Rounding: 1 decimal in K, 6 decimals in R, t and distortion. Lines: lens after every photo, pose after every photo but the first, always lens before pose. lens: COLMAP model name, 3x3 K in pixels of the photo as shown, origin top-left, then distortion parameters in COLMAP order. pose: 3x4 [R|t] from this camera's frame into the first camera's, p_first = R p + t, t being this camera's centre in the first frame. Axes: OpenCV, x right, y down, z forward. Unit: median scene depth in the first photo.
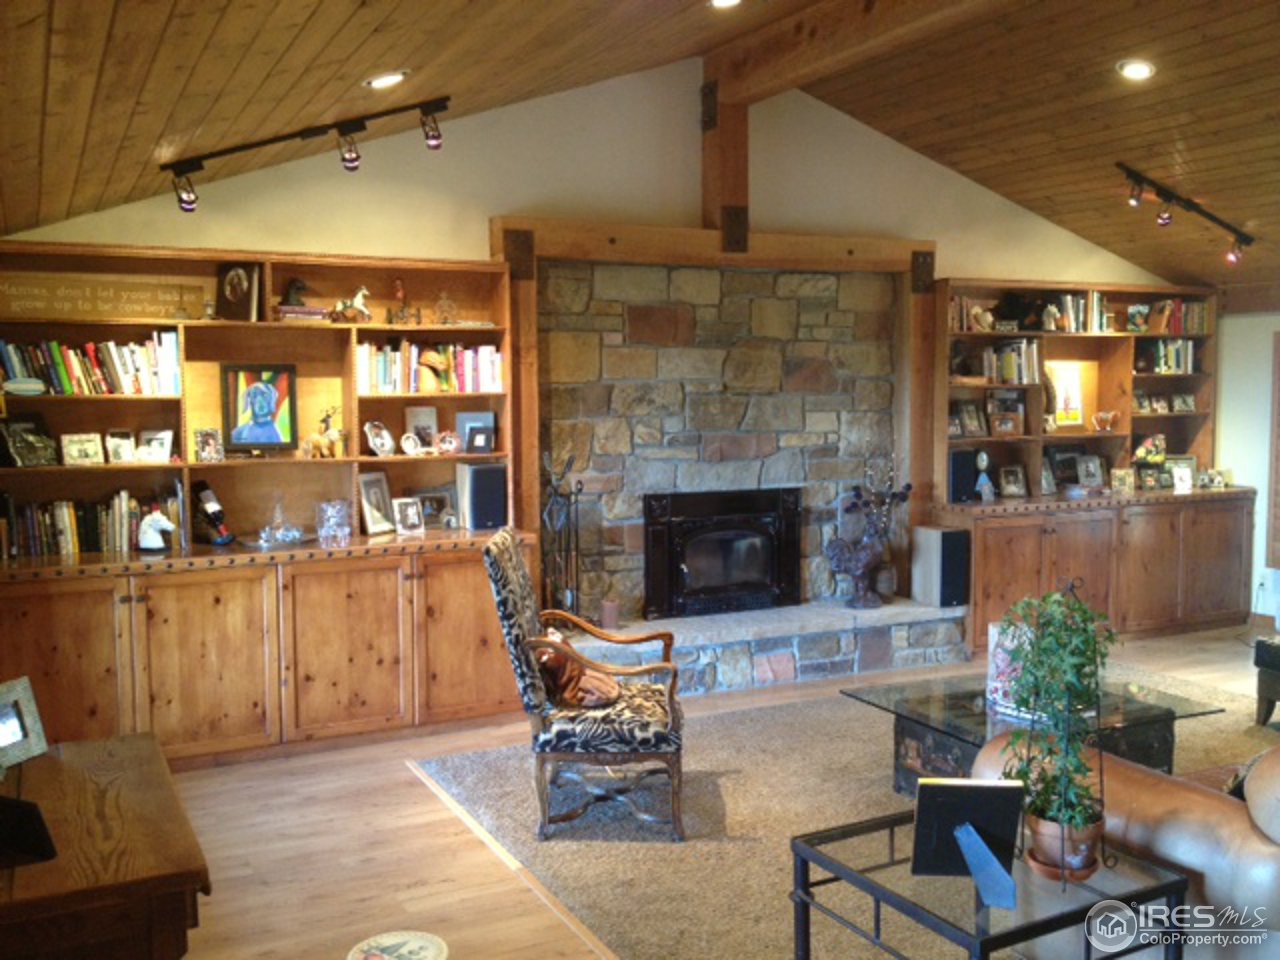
lens RADIAL K [[1213.4, 0, 640.0], [0, 1213.4, 480.0], [0, 0, 1]] dist [0.021147, -0.005489]
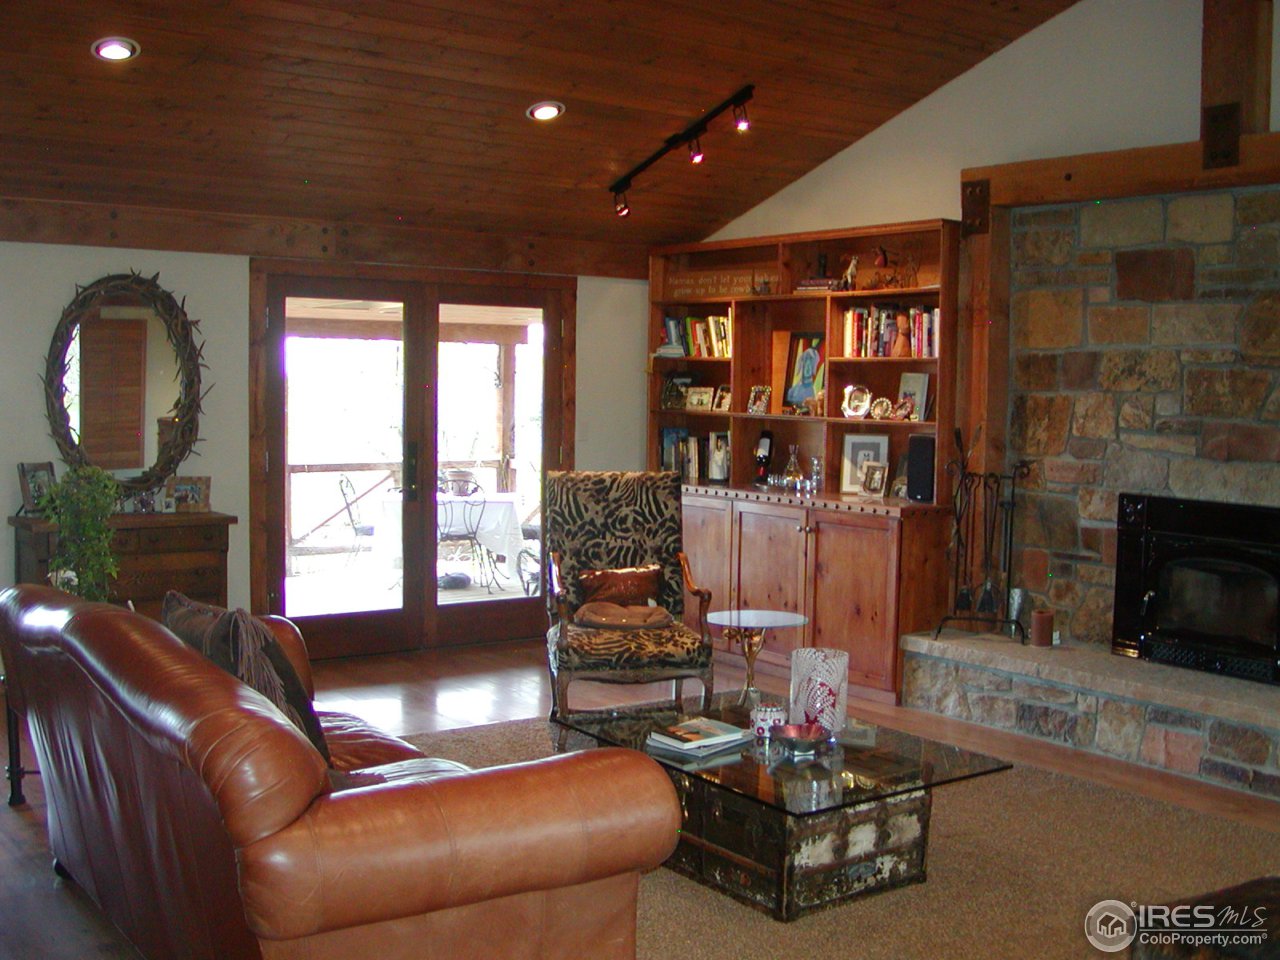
lens RADIAL K [[1447.6, 0, 640.3], [0, 1447.6, 509.7], [0, 0, 1]] dist [-0.218858, 0.357191]
pose [[0.158092, 0.099378, -0.982411, 0.850879], [-0.090562, 0.992188, 0.085794, -0.027416], [0.983263, 0.075406, 0.165857, 0.544221]]
